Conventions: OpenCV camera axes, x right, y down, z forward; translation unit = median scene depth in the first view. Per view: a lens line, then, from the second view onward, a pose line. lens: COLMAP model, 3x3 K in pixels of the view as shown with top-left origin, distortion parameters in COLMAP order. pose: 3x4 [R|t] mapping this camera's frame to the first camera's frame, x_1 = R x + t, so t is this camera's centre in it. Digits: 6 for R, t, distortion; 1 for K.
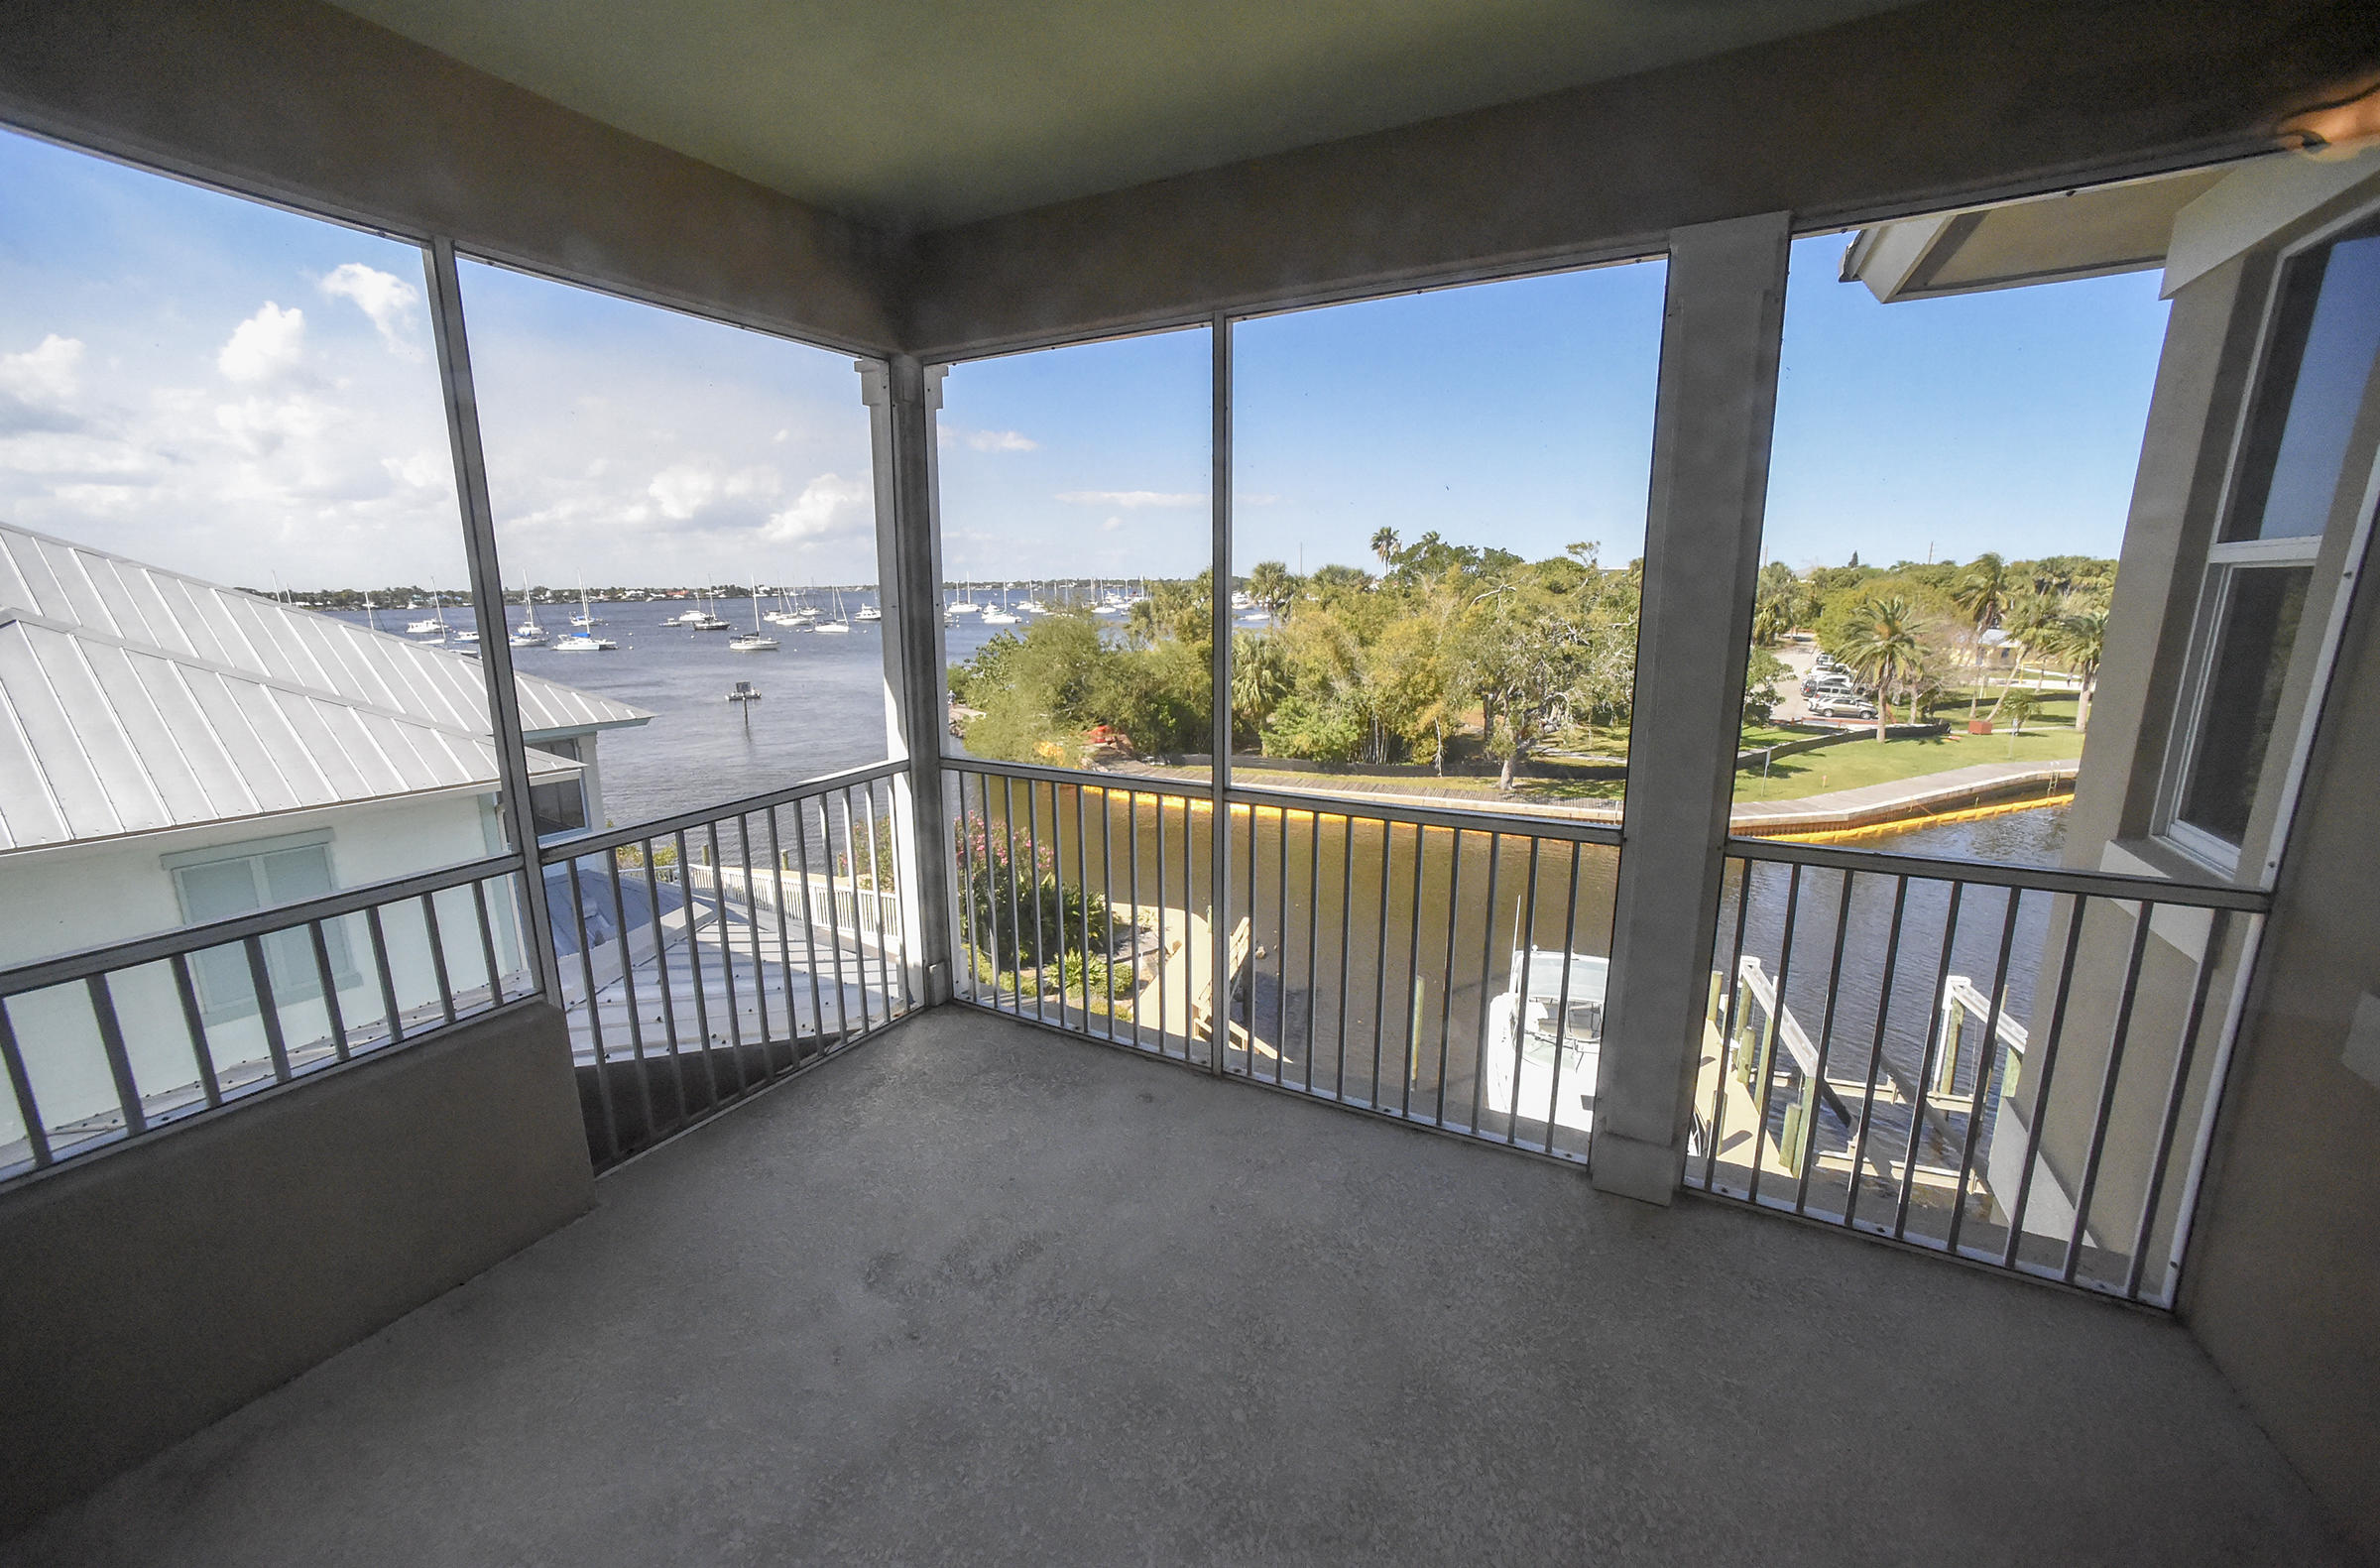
lens RADIAL K [[930.9, 0, 1193.9], [0, 930.9, 778.9], [0, 0, 1]] dist [0.004409, 0.000710]
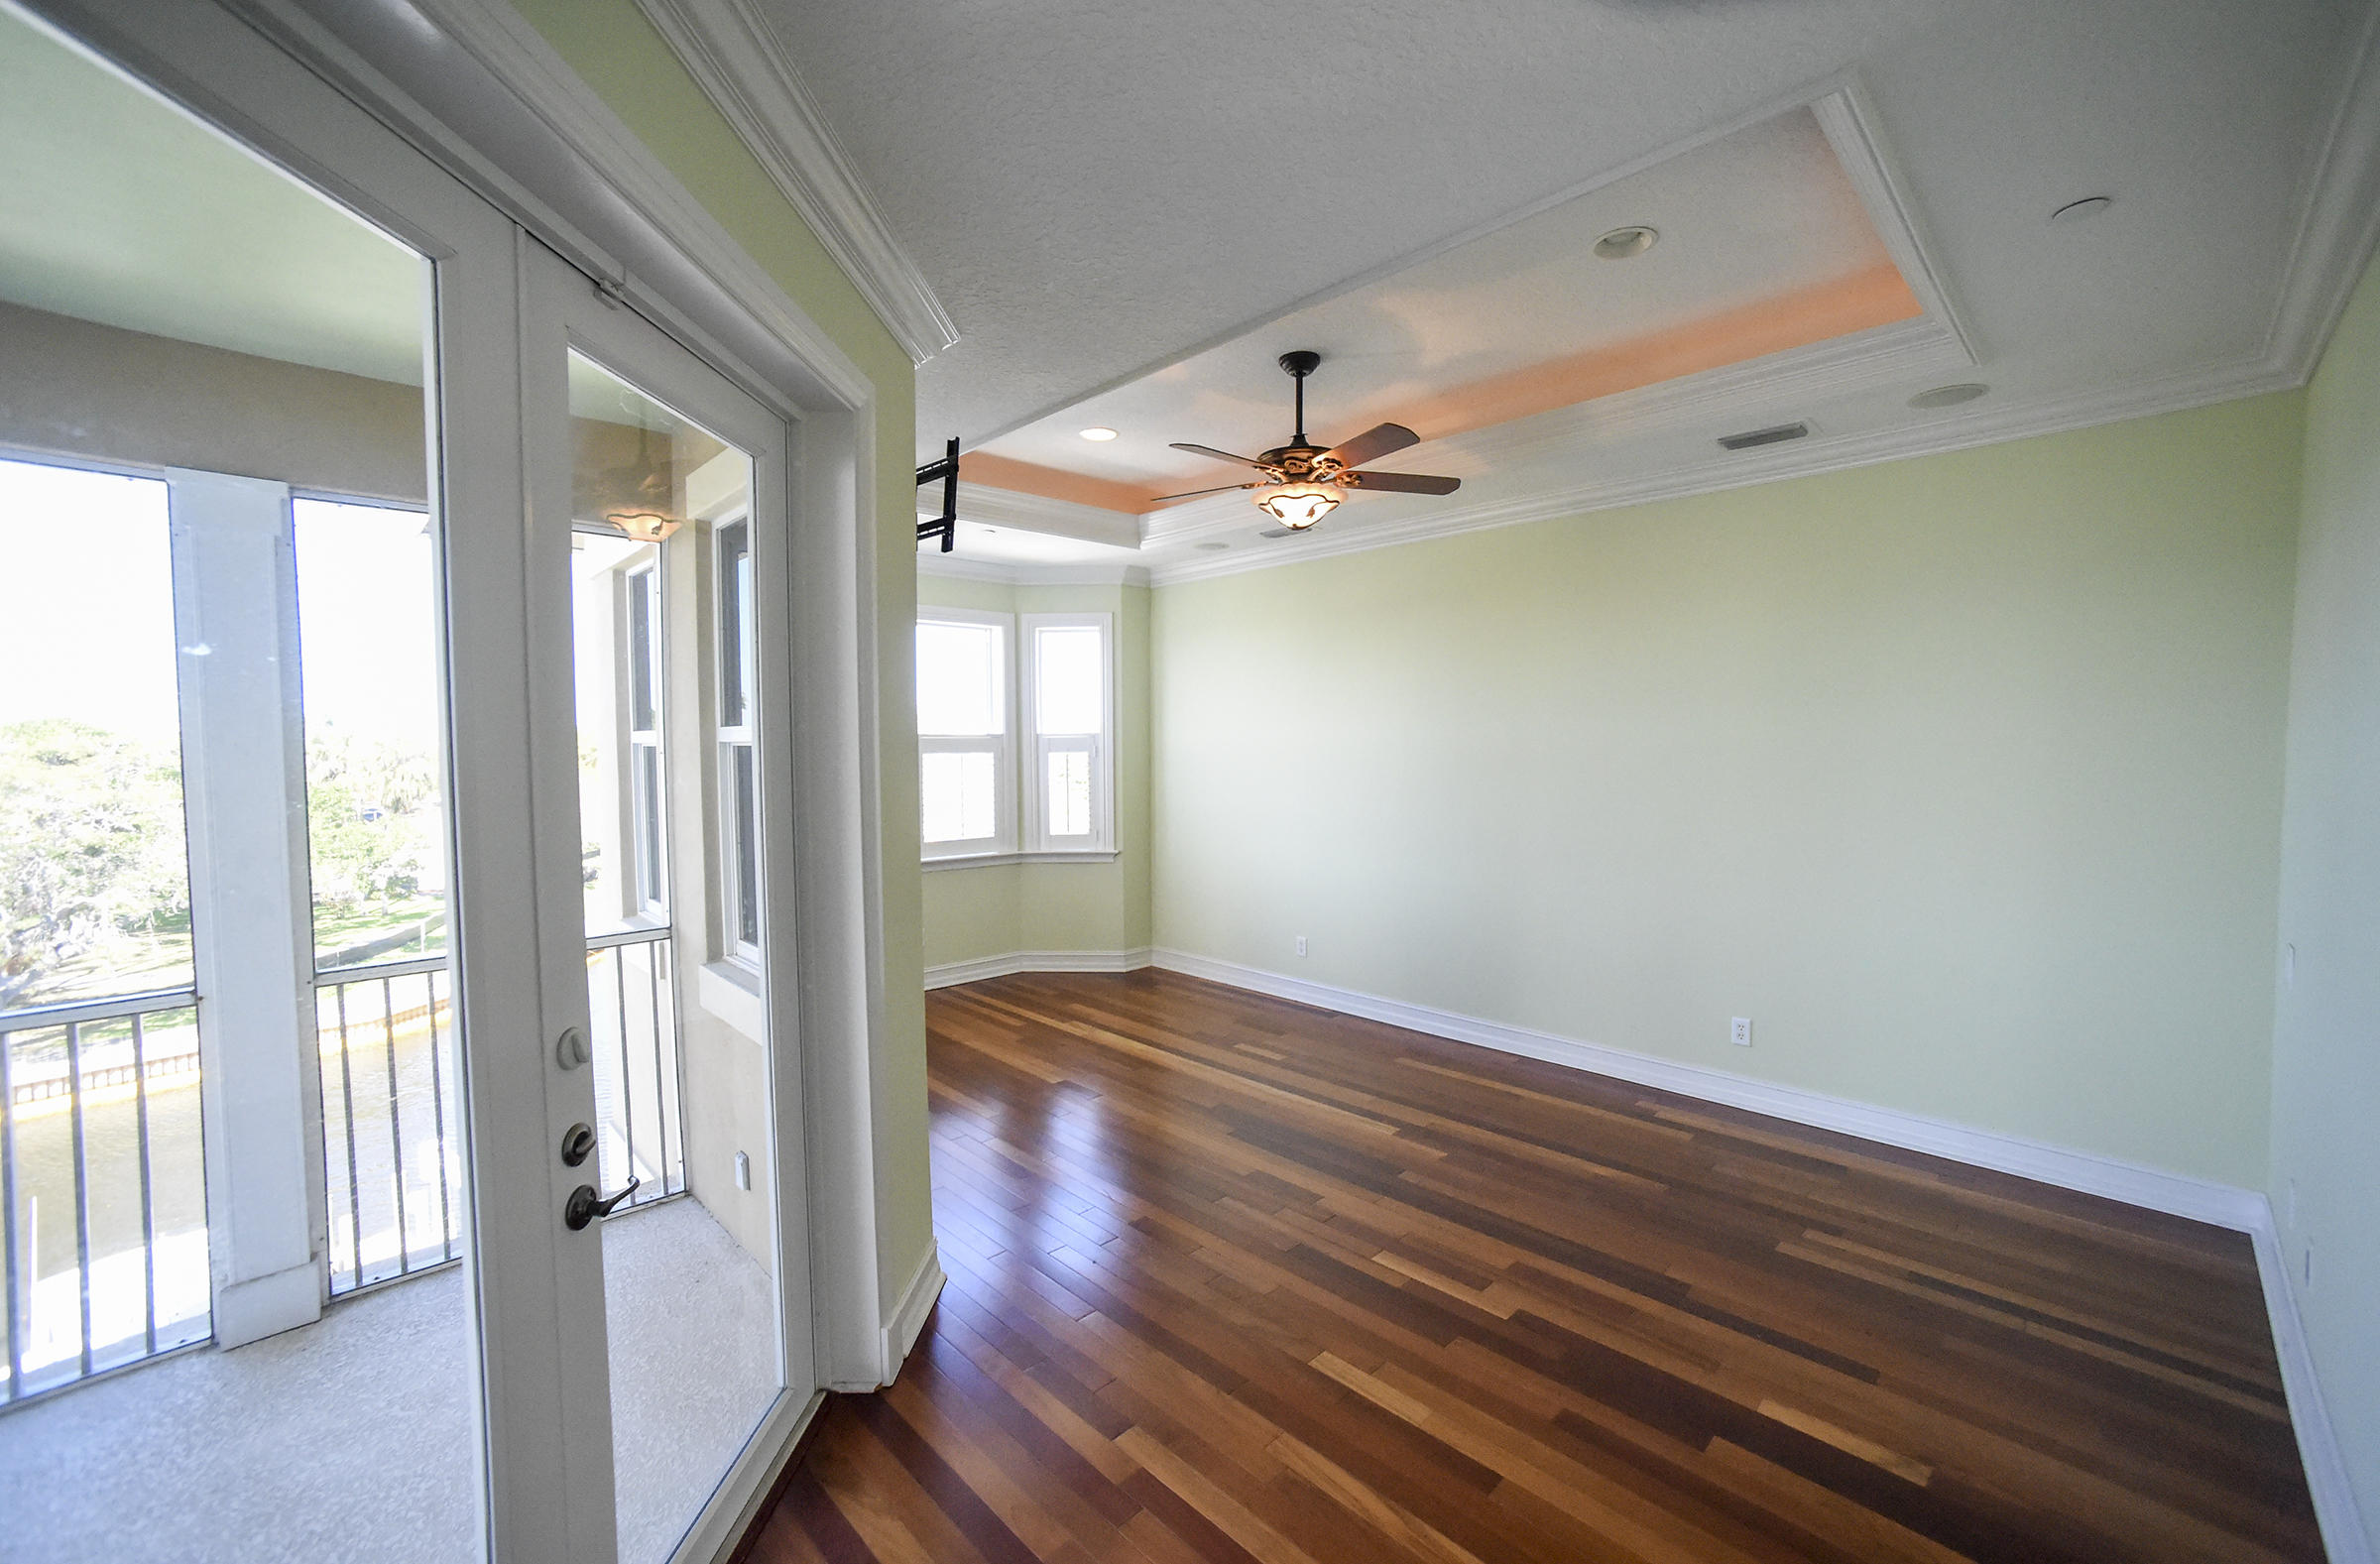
lens RADIAL K [[930.9, 0, 1210.6], [0, 930.9, 792.6], [0, 0, 1]] dist [0.004409, 0.000710]
pose [[0.311382, -0.042836, 0.949319, -0.128976], [0.191407, 0.981336, -0.018501, 0.049866], [-0.930809, 0.187467, 0.313770, -0.312232]]
